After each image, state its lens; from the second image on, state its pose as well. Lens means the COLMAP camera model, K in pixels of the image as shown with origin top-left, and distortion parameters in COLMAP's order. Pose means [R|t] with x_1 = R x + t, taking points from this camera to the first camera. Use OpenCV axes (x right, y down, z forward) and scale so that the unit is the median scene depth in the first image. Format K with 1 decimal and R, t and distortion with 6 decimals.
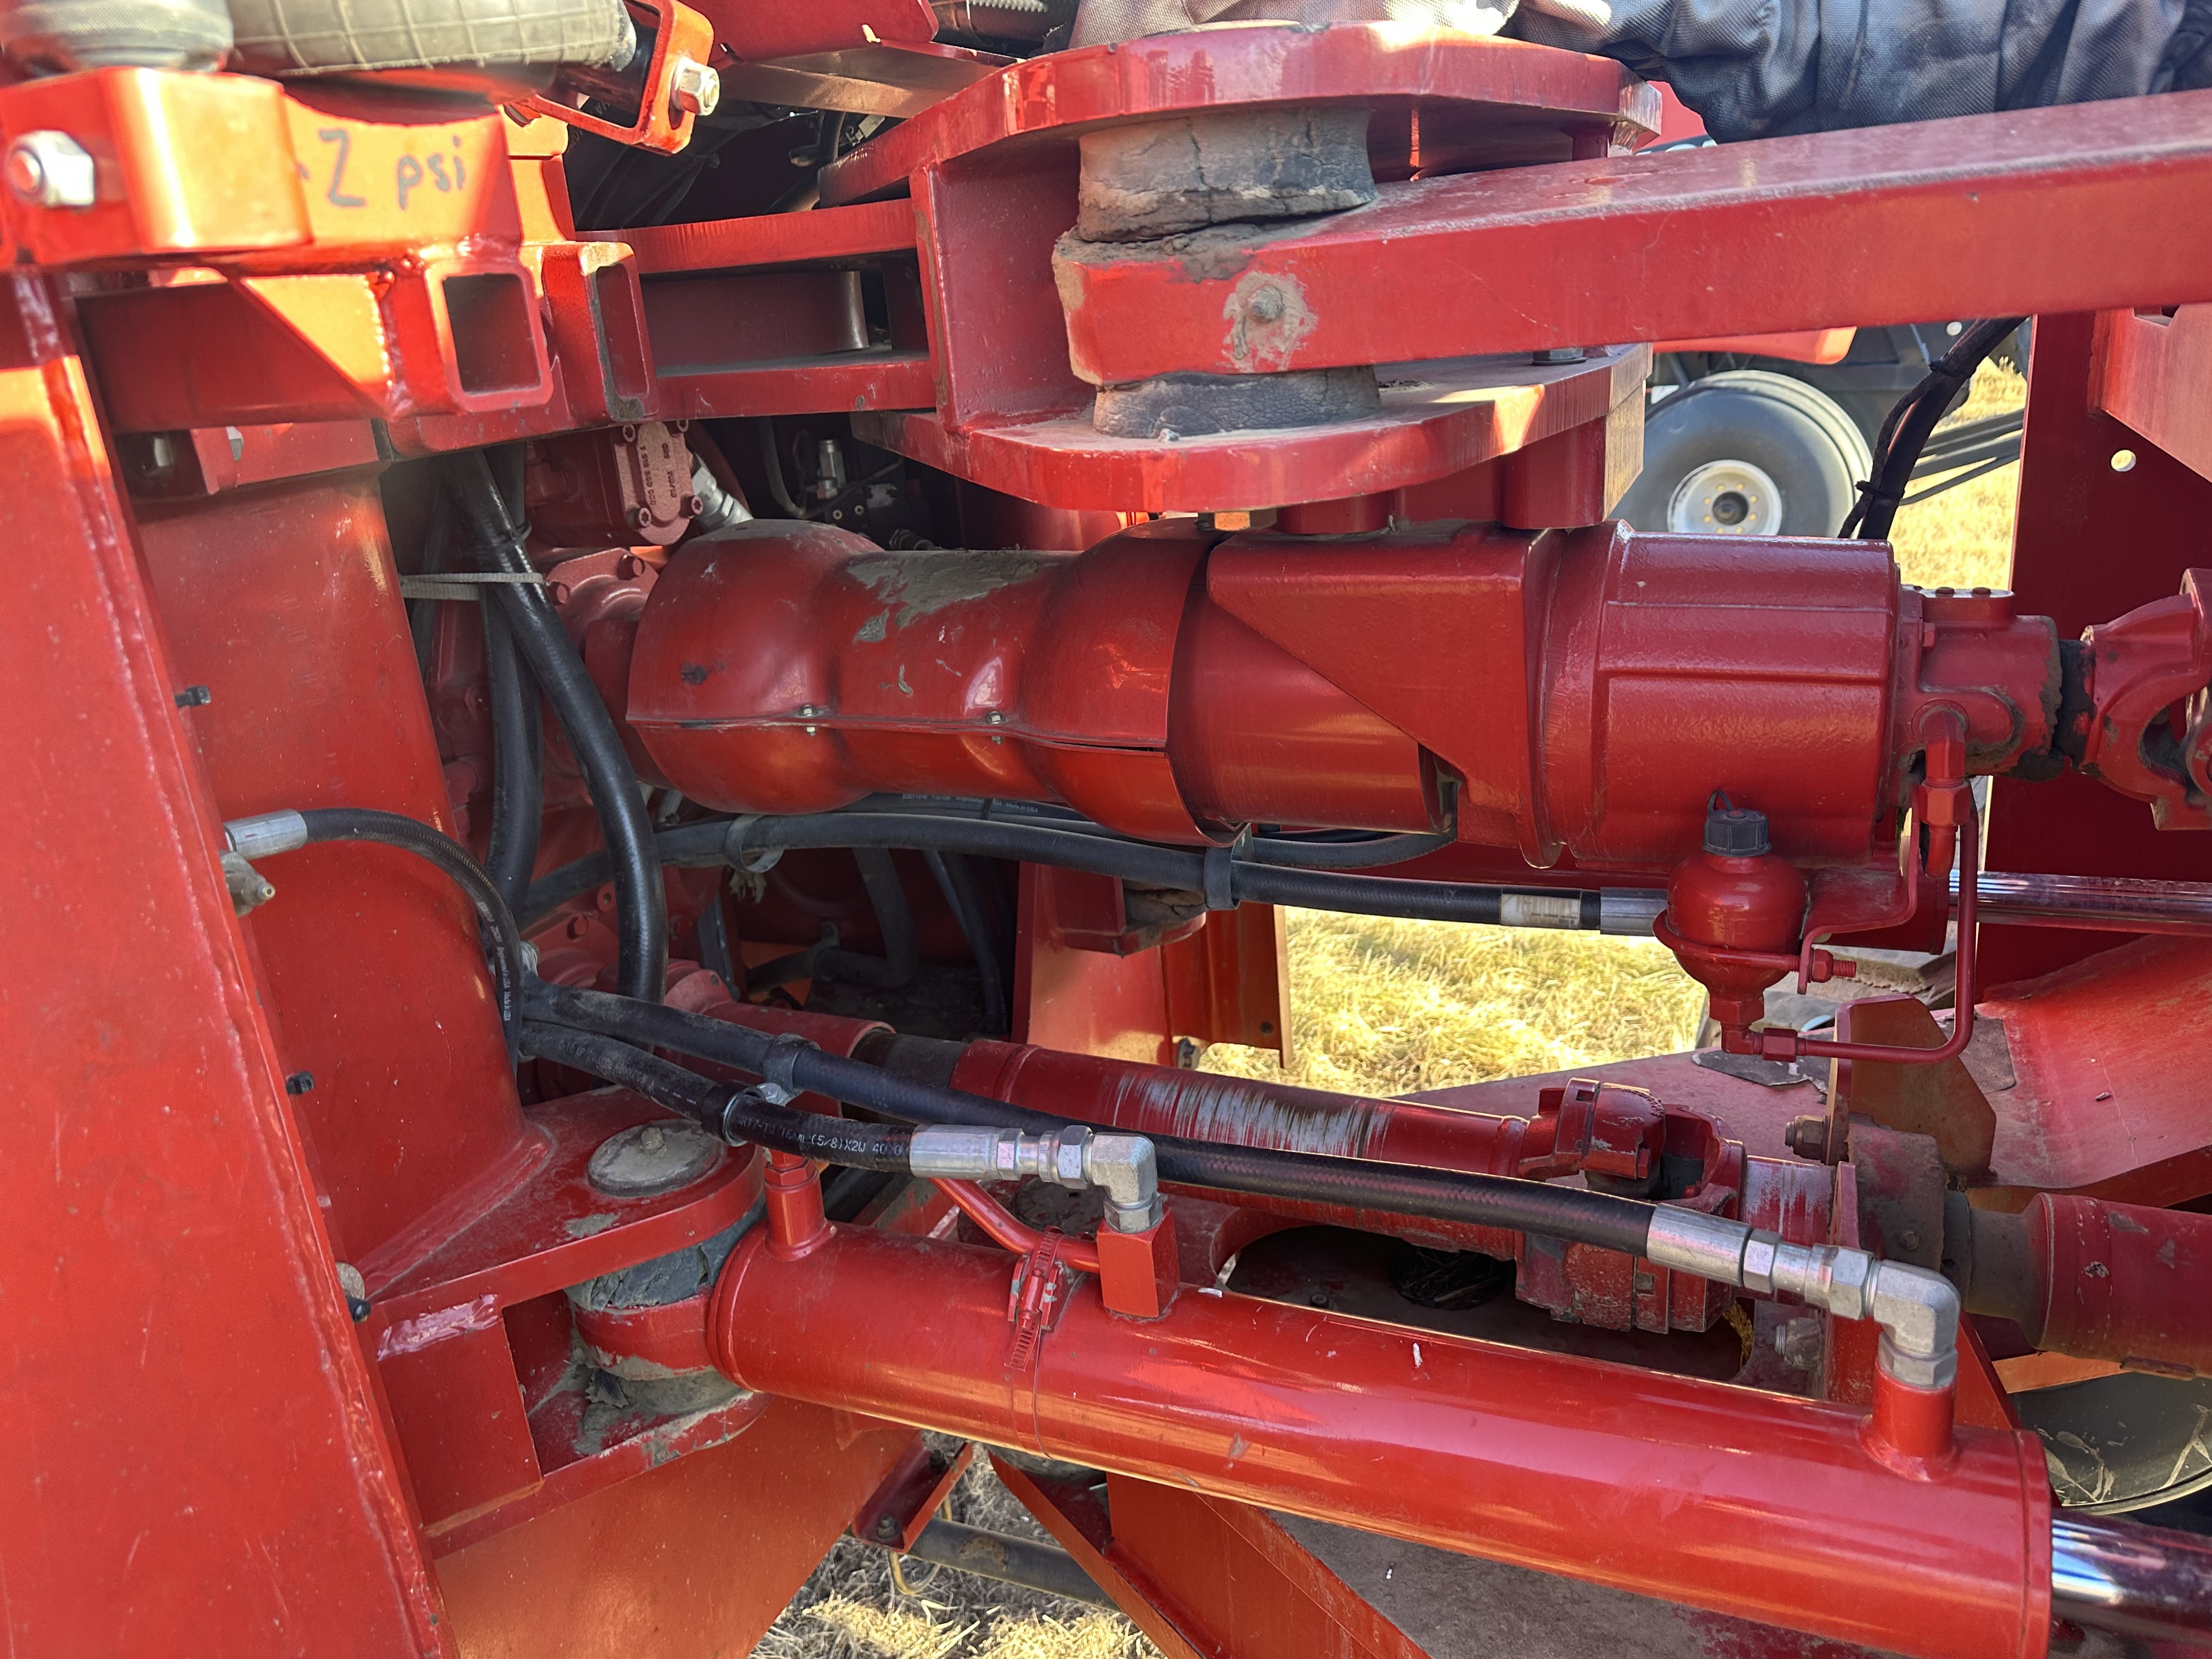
lens RADIAL K [[1522.1, 0, 1106.0], [0, 1522.1, 829.5], [0, 0, 1]] dist [0.032887, -0.077480]
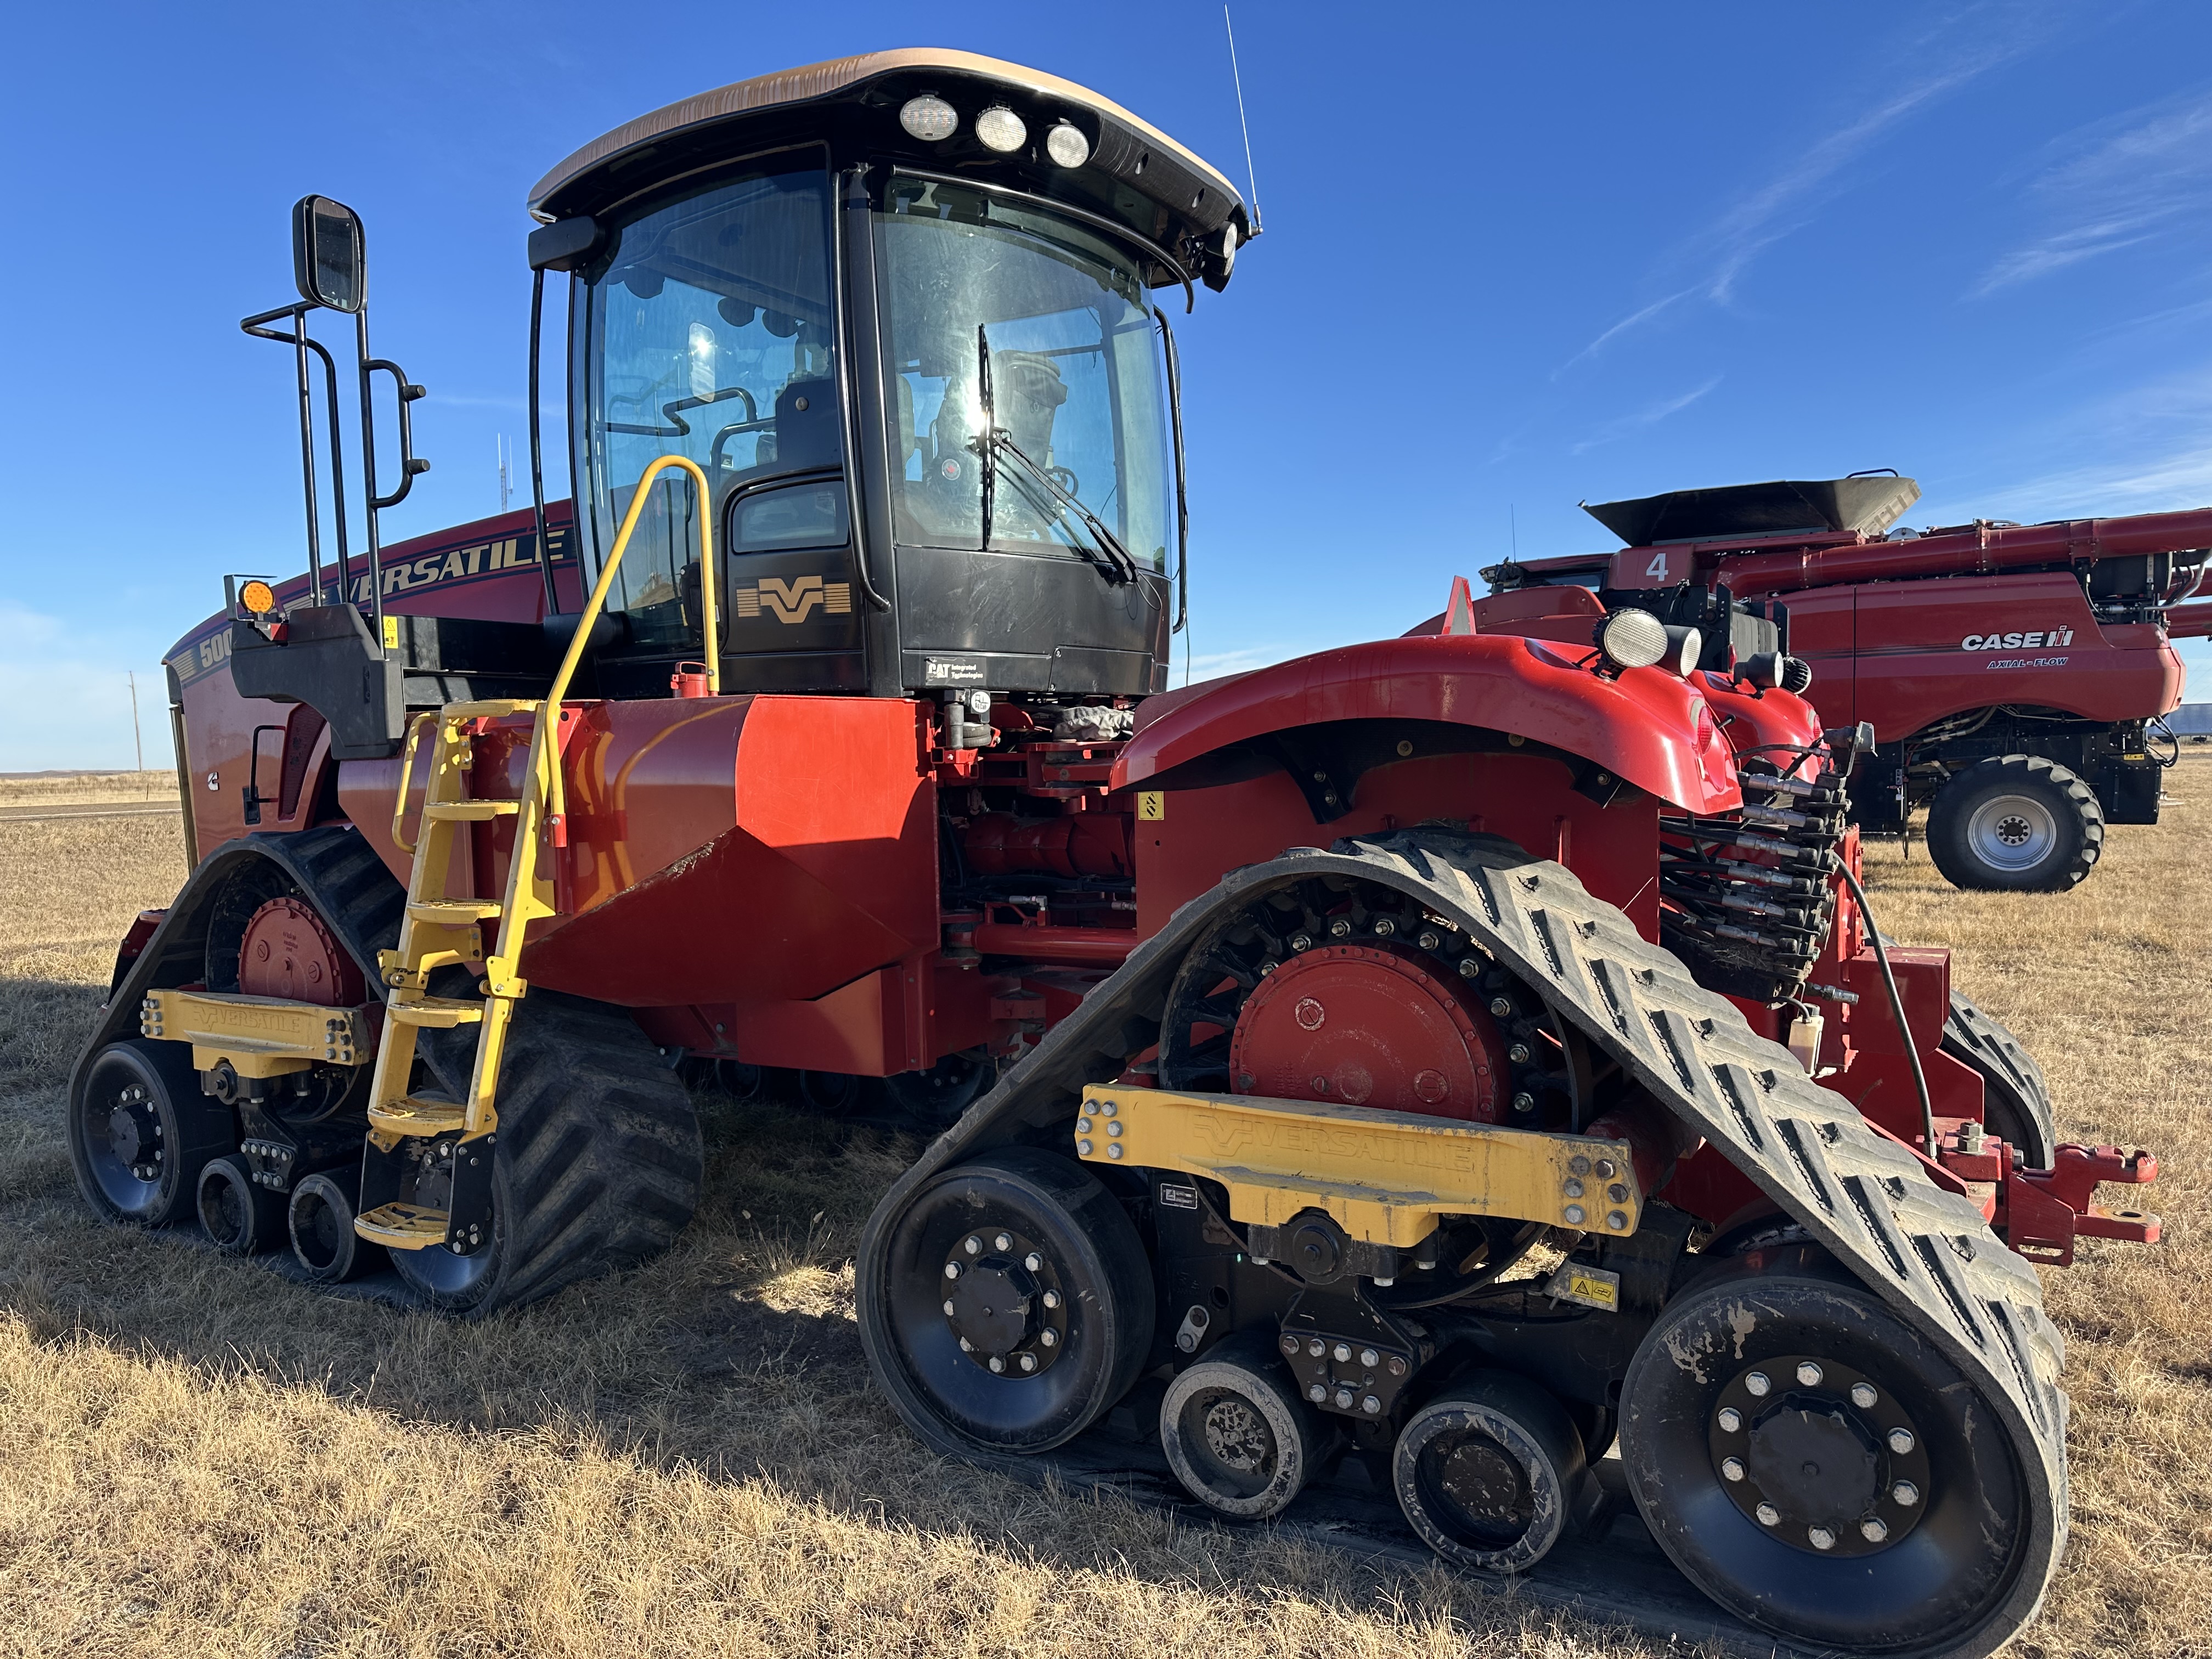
lens RADIAL K [[1546.2, 0, 1106.0], [0, 1546.2, 829.5], [0, 0, 1]] dist [0.028354, -0.001109]
pose [[0.988518, 0.065247, -0.136289, 1.441036], [-0.101824, 0.954056, -0.281796, 2.195690], [0.111642, 0.292438, 0.949745, -6.572533]]
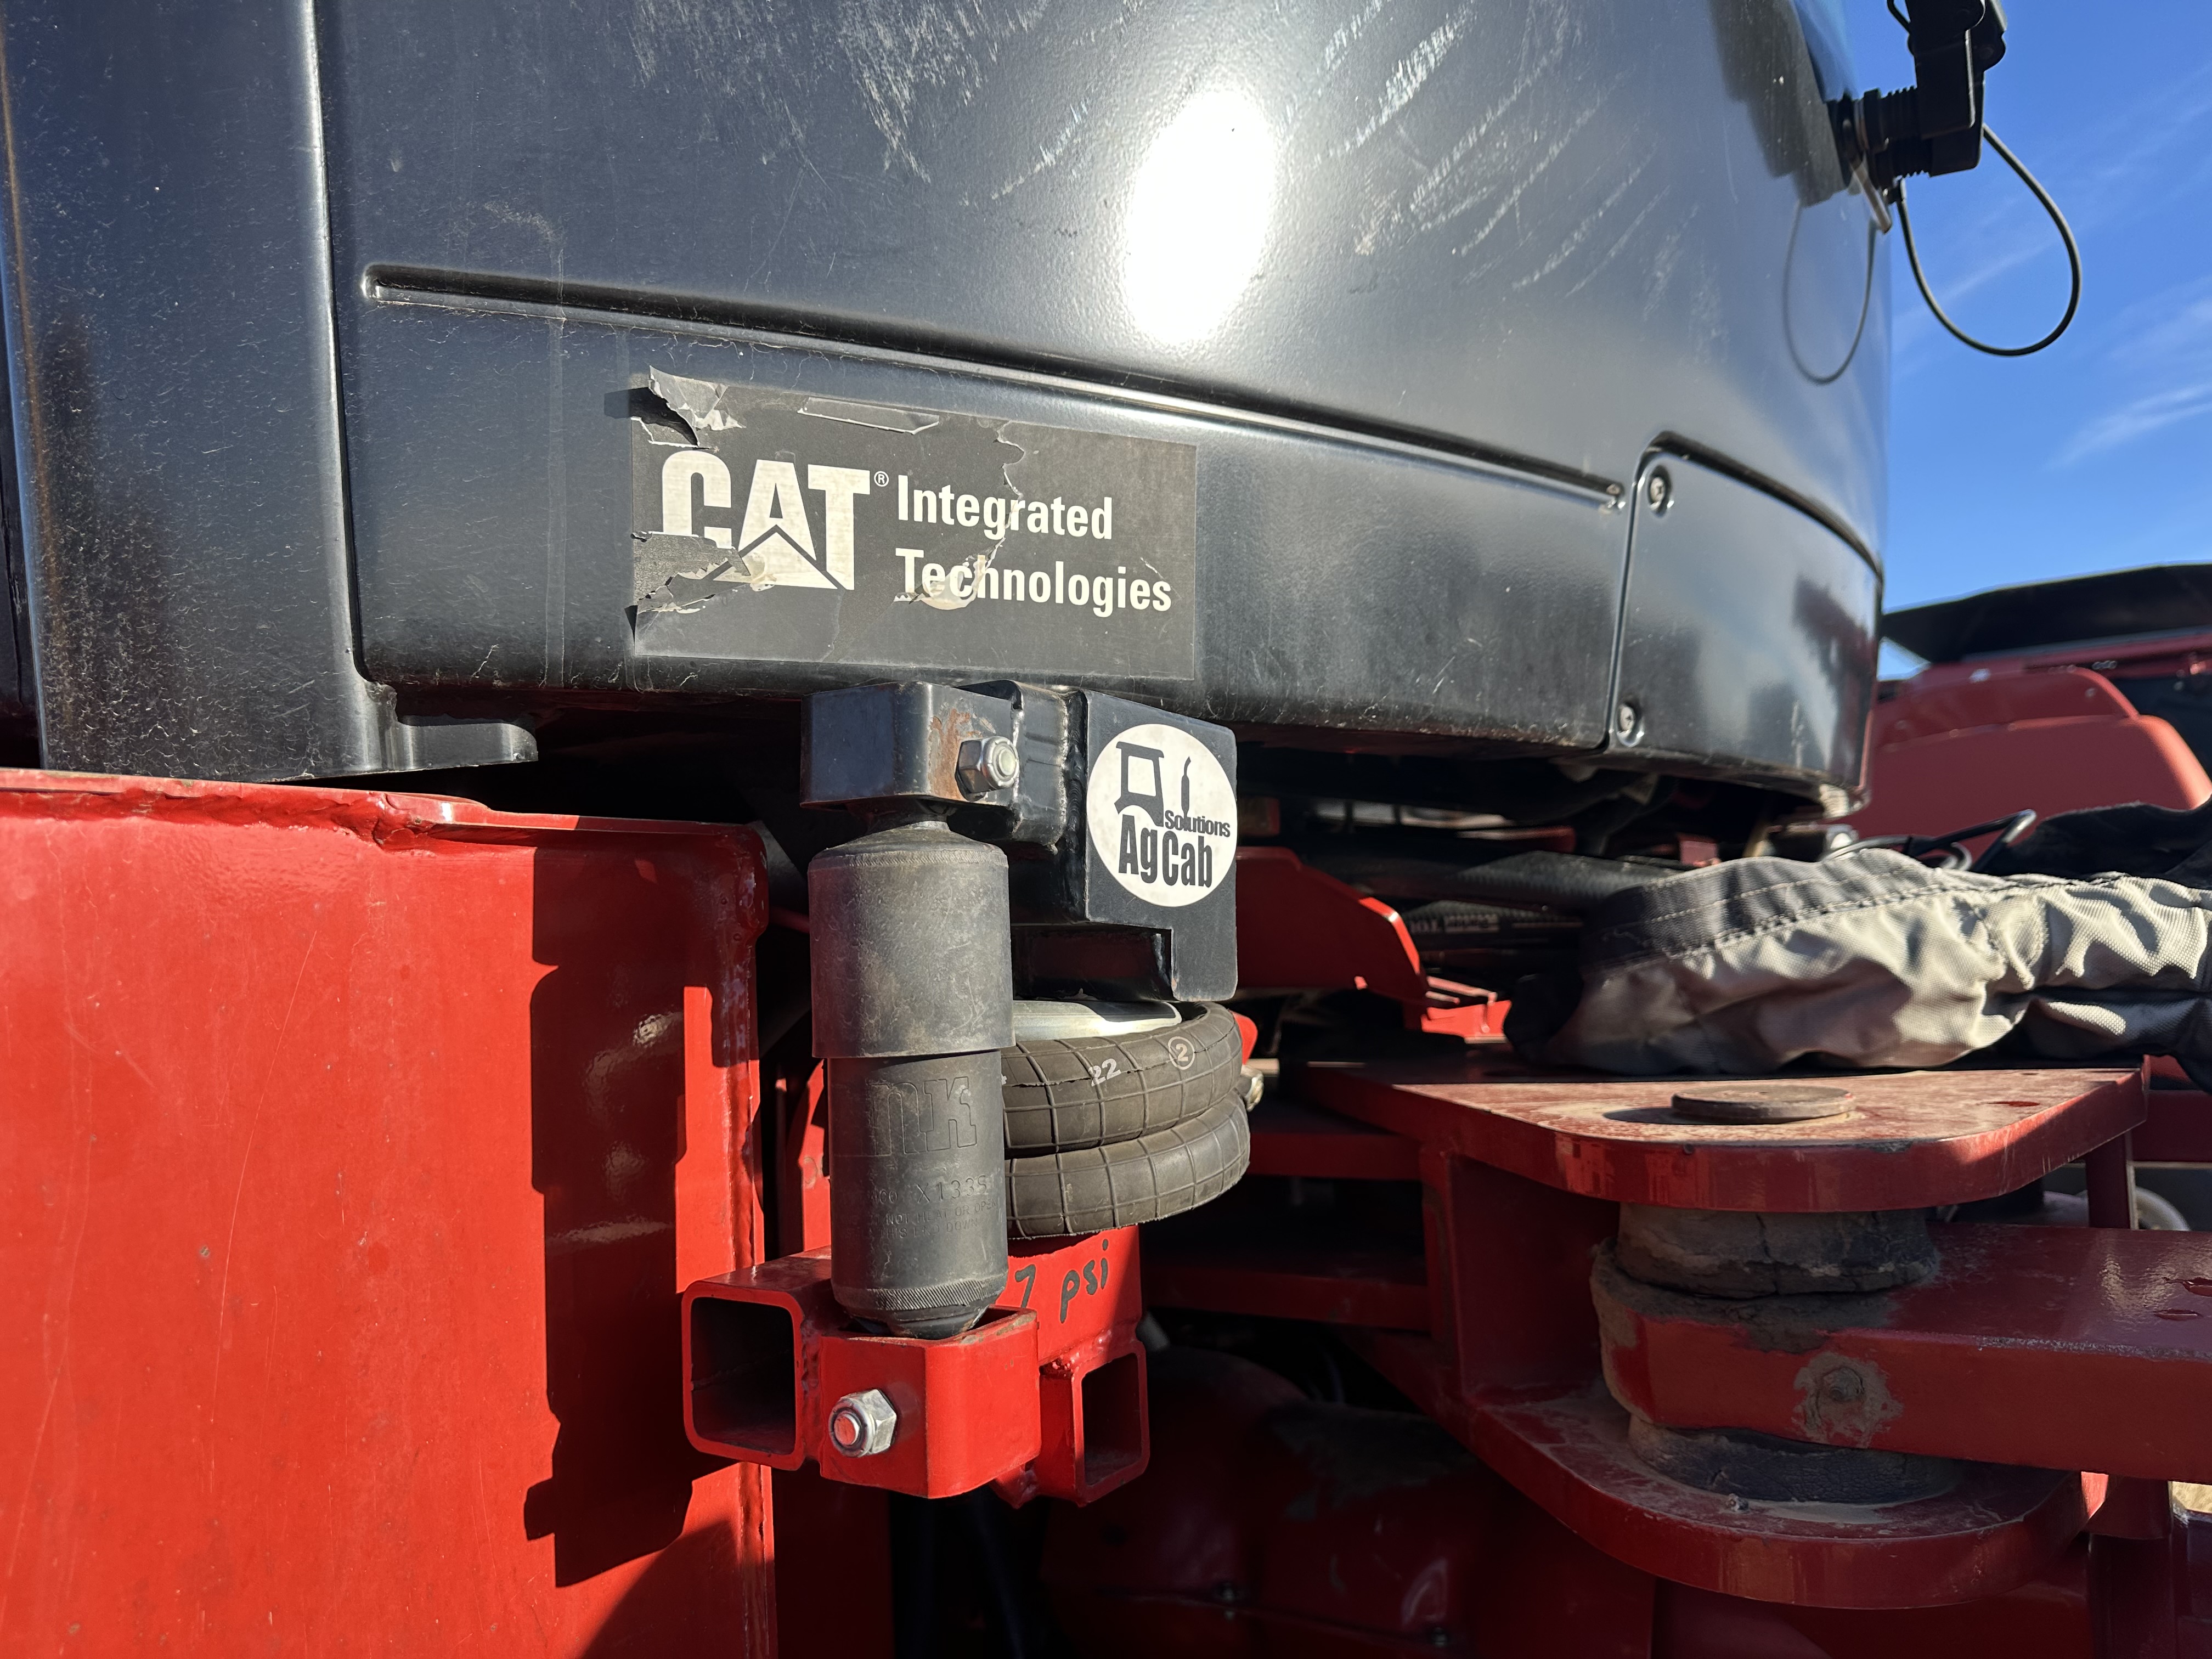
lens RADIAL K [[1558.5, 0, 1106.0], [0, 1558.5, 829.5], [0, 0, 1]] dist [-0.008647, -0.004025]
pose [[0.980904, 0.017203, -0.193733, -0.172135], [-0.094093, 0.913731, -0.395274, -0.228907], [0.170220, 0.405955, 0.897901, -0.122551]]
